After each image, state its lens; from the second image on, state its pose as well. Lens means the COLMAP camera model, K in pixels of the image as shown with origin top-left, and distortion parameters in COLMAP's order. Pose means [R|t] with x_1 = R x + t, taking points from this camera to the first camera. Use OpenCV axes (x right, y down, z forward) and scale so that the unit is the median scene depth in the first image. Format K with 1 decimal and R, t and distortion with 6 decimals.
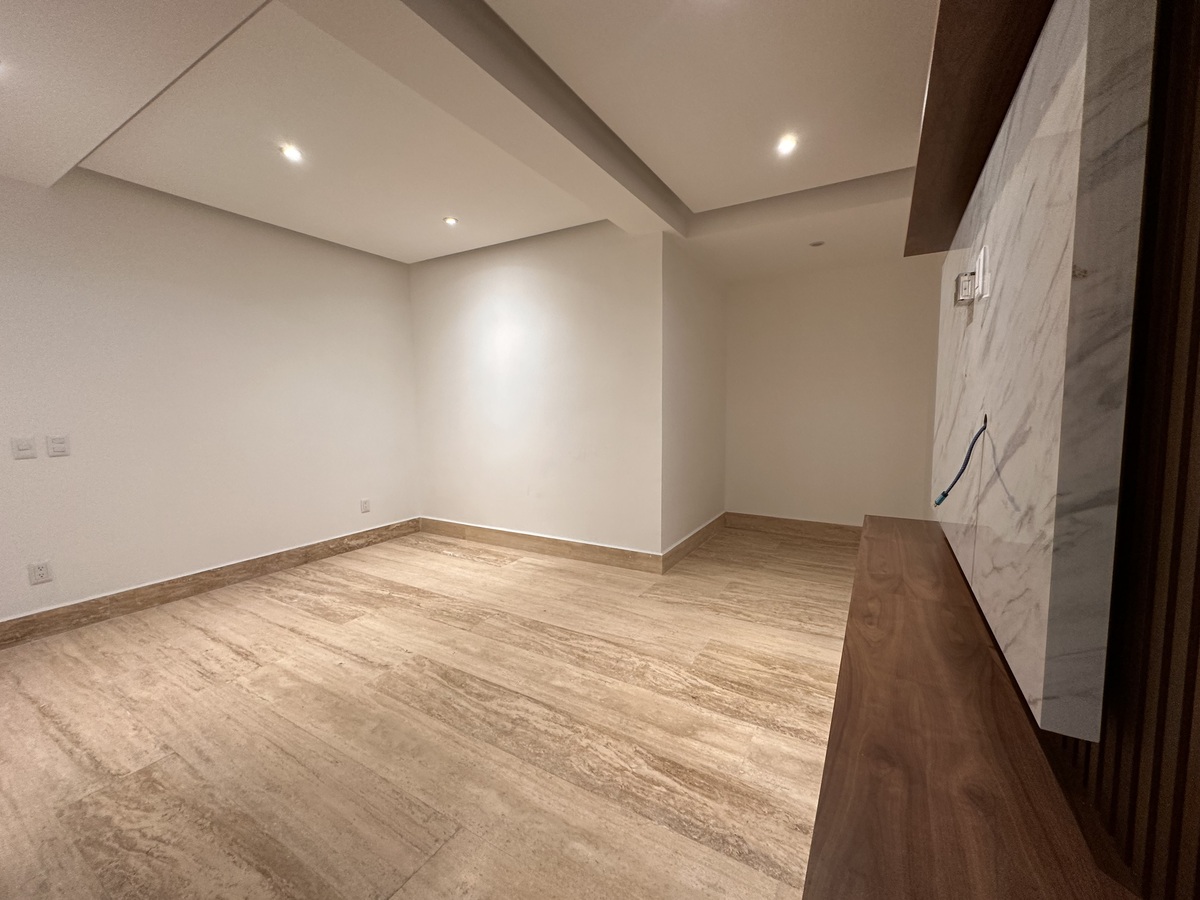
lens RADIAL K [[477.9, 0, 599.9], [0, 477.9, 450.1], [0, 0, 1]] dist [-0.001473, 0.000490]
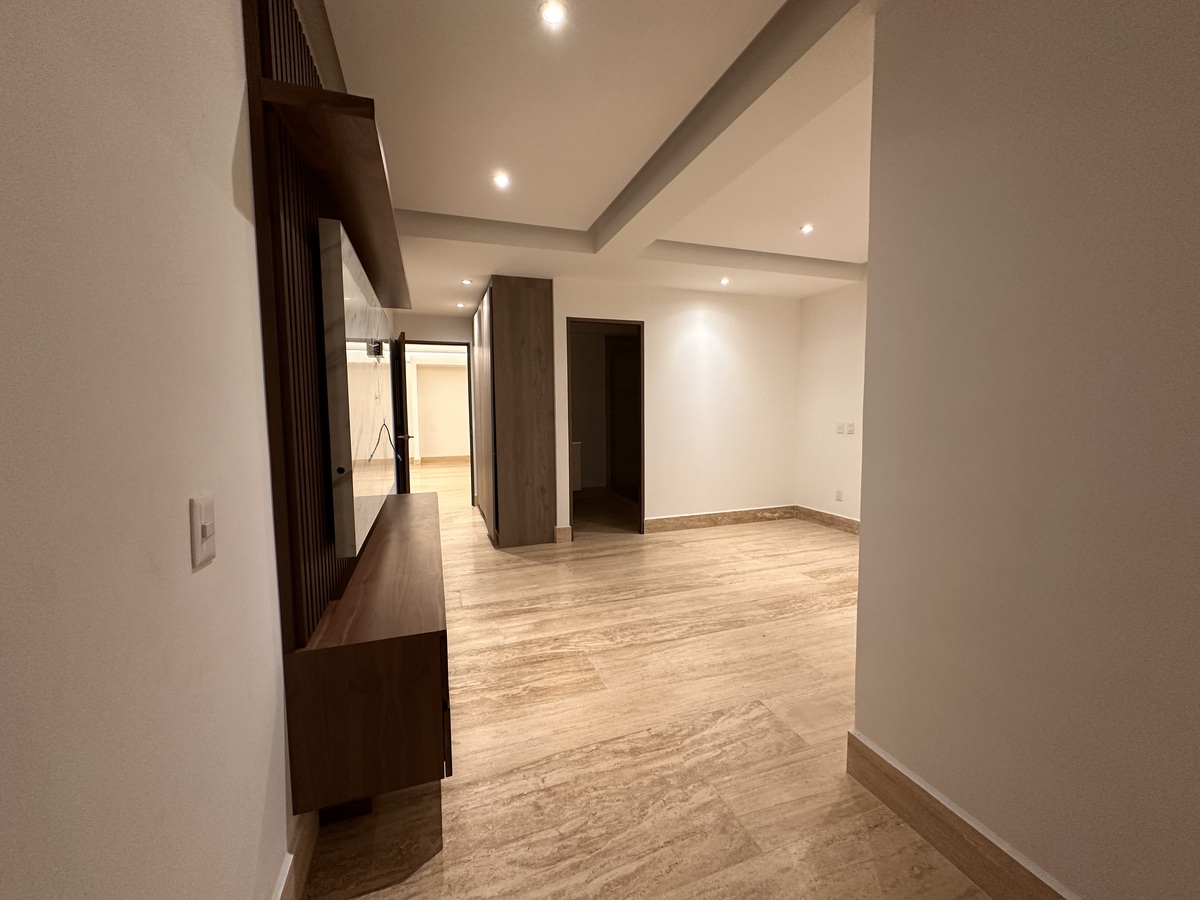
lens RADIAL K [[477.9, 0, 602.4], [0, 477.9, 449.9], [0, 0, 1]] dist [-0.001473, 0.000490]
pose [[-0.640520, 0.078838, -0.763884, 0.993954], [-0.055935, 0.987285, 0.148796, -0.172102], [0.765901, 0.138035, -0.627966, 1.717080]]
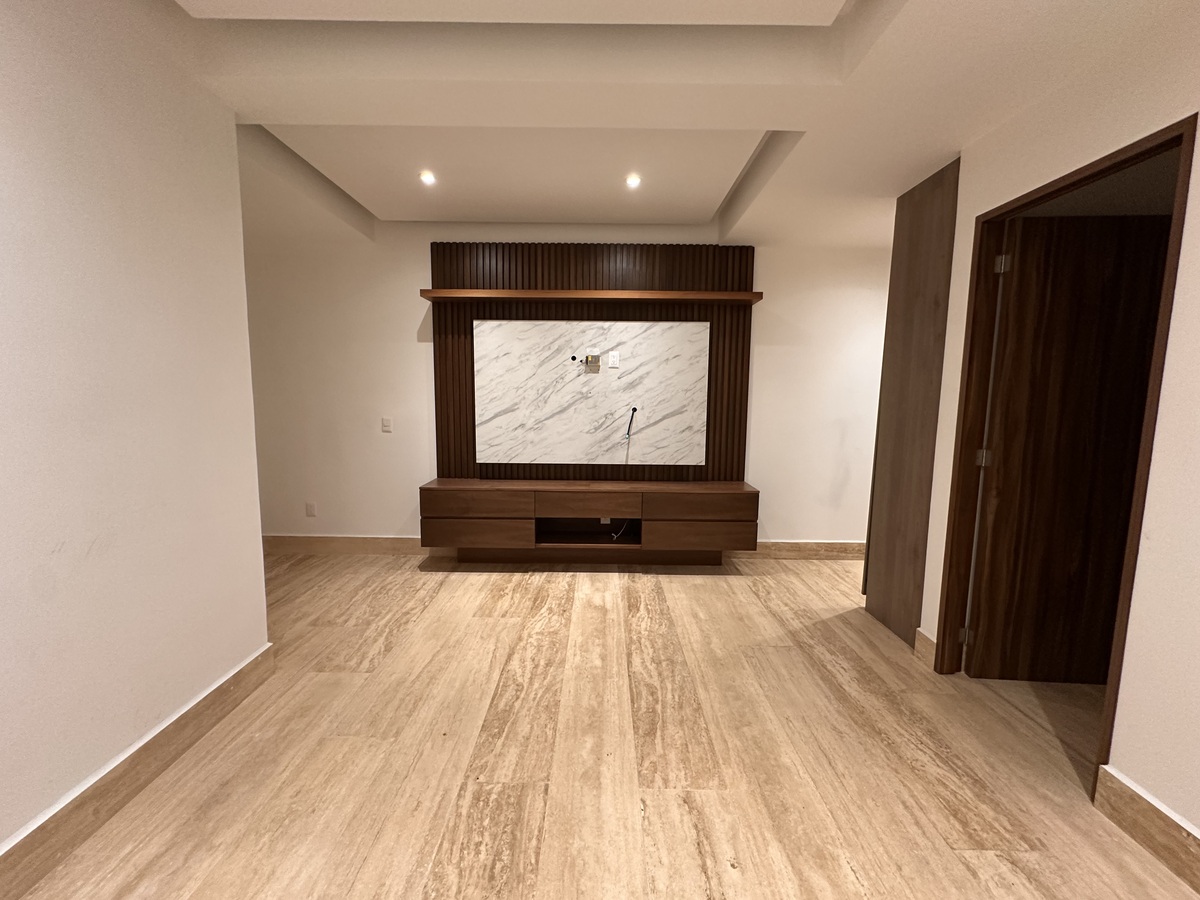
lens RADIAL K [[477.9, 0, 600.2], [0, 477.9, 449.1], [0, 0, 1]] dist [-0.001473, 0.000490]
pose [[-0.504610, -0.095813, 0.858014, -0.970279], [0.070578, 0.985918, 0.151604, -0.157312], [-0.860458, 0.137058, -0.490742, 1.445677]]
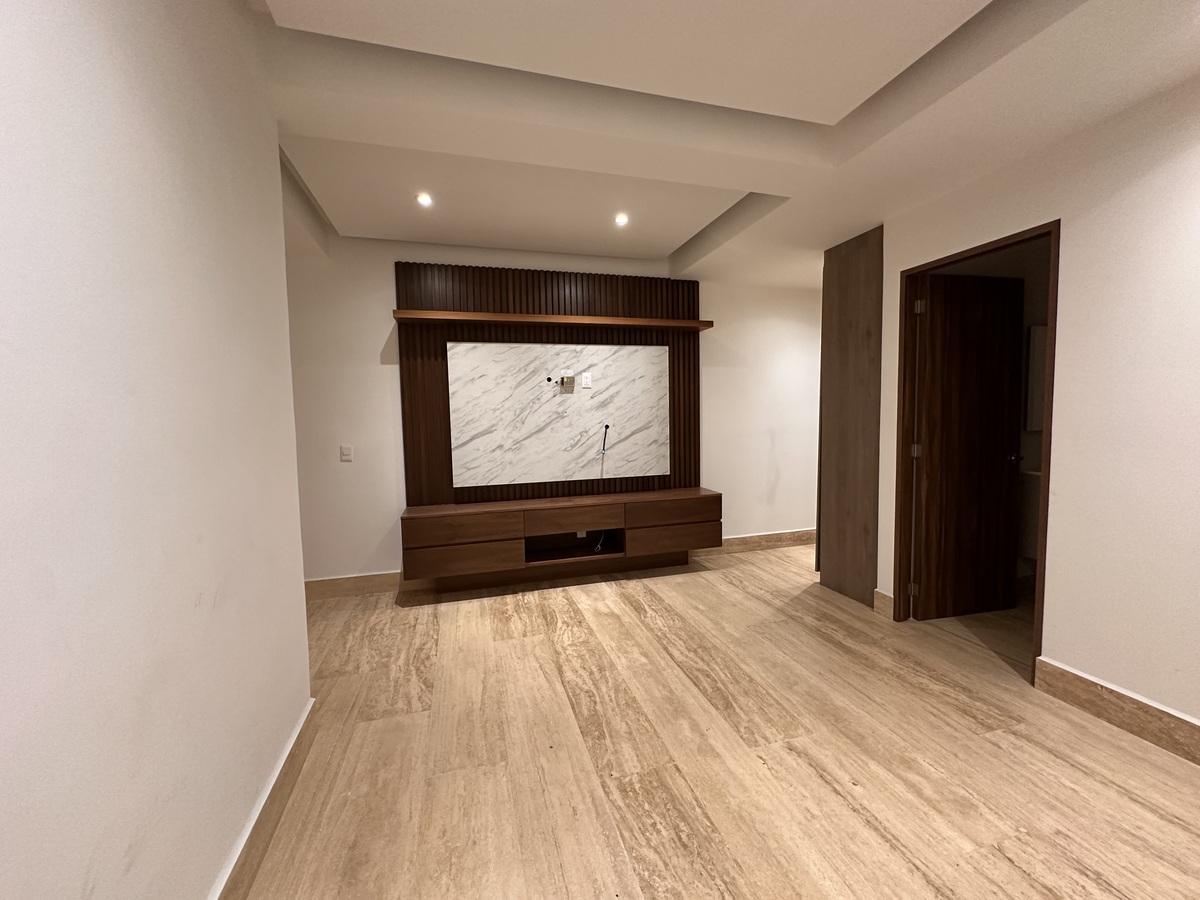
lens RADIAL K [[477.9, 0, 600.4], [0, 477.9, 449.6], [0, 0, 1]] dist [-0.001473, 0.000490]
pose [[-0.726281, -0.027864, 0.686833, -0.793971], [0.087341, 0.987339, 0.132412, -0.185652], [-0.681827, 0.156157, -0.714652, 1.807418]]
